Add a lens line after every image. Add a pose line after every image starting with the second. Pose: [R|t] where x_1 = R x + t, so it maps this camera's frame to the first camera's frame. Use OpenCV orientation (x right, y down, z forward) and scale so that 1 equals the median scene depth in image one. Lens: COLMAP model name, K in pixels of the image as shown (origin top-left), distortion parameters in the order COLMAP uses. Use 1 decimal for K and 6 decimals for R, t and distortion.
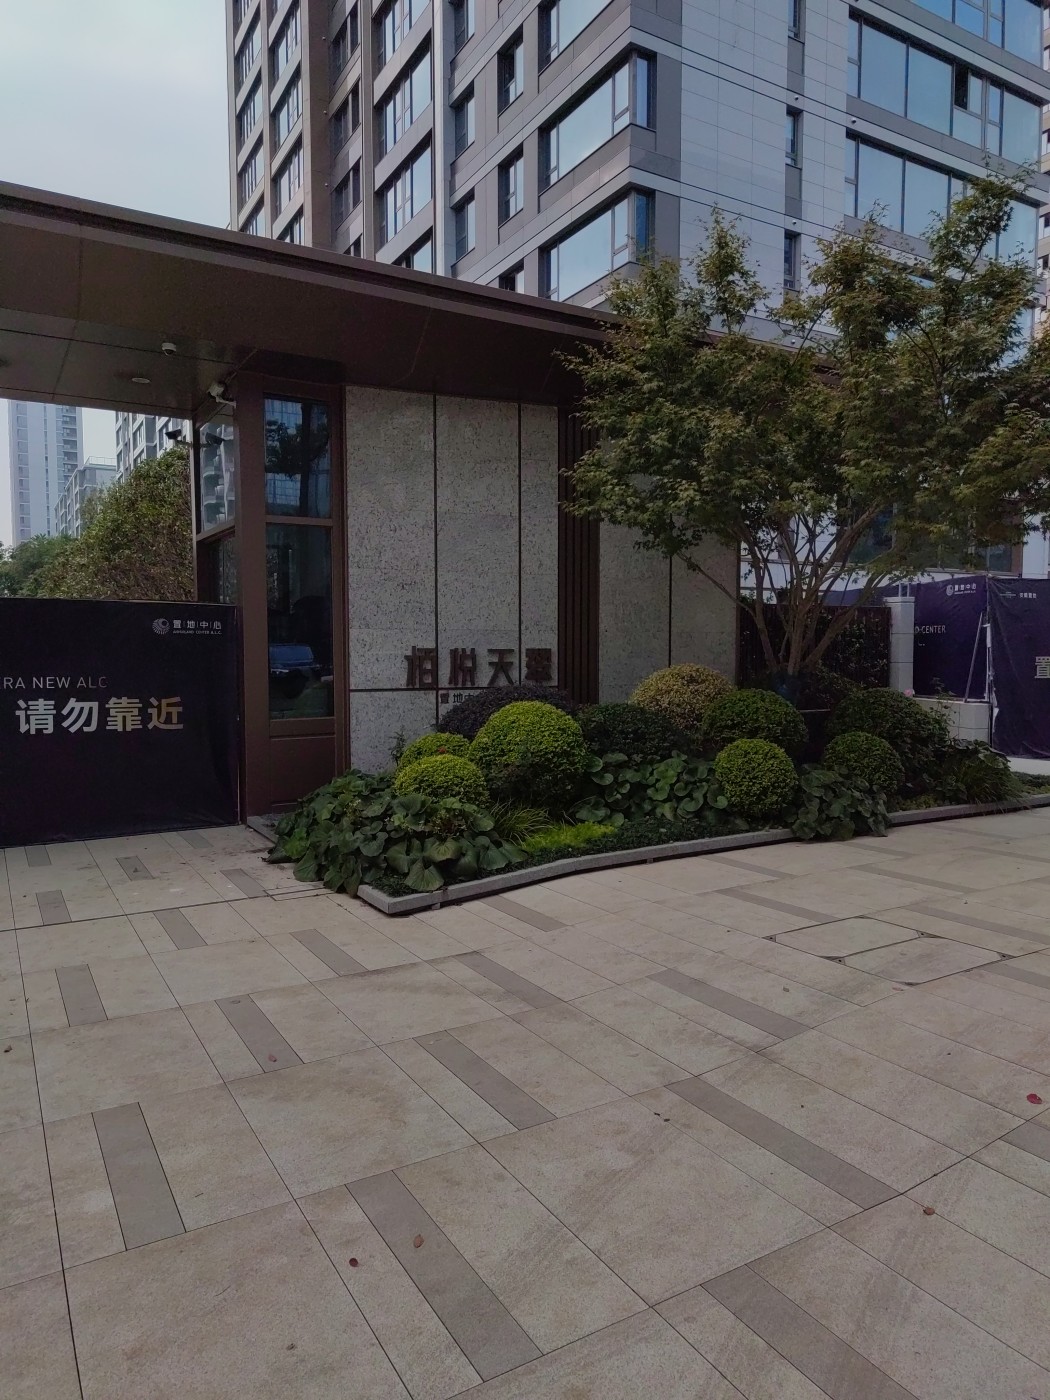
lens RADIAL K [[947.9, 0, 540.4], [0, 947.9, 702.8], [0, 0, 1]] dist [0.024780, -0.016624]
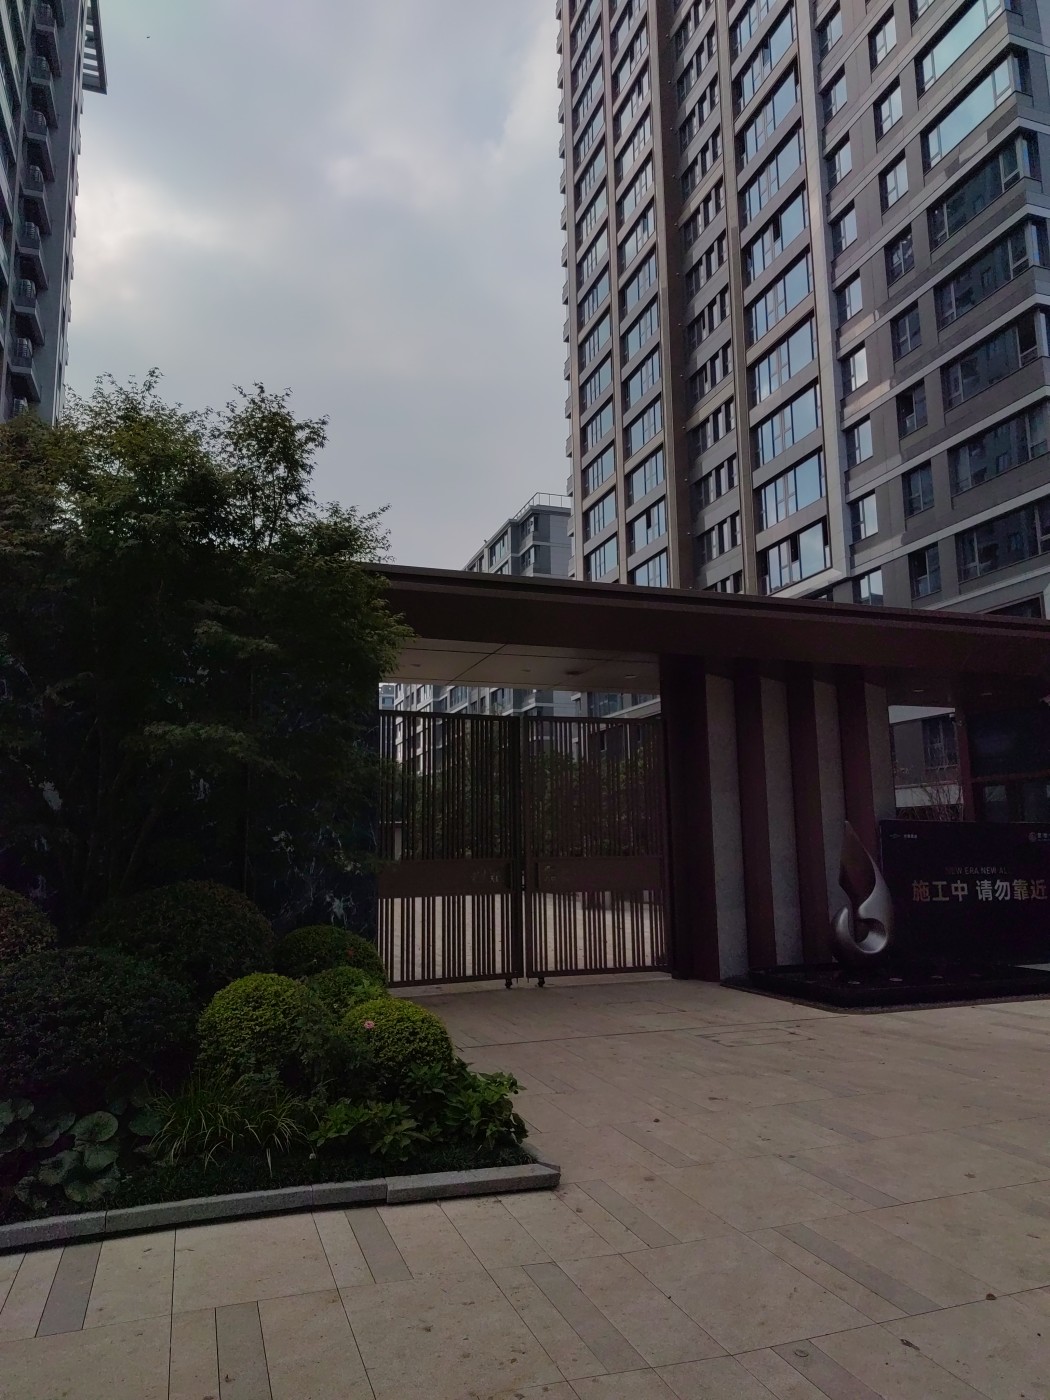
lens RADIAL K [[947.9, 0, 520.2], [0, 947.9, 701.1], [0, 0, 1]] dist [0.024780, -0.016624]
pose [[0.978894, -0.045734, -0.199187, -0.852159], [0.002881, 0.977630, -0.210311, 0.034569], [0.204350, 0.205298, 0.957128, -0.788578]]
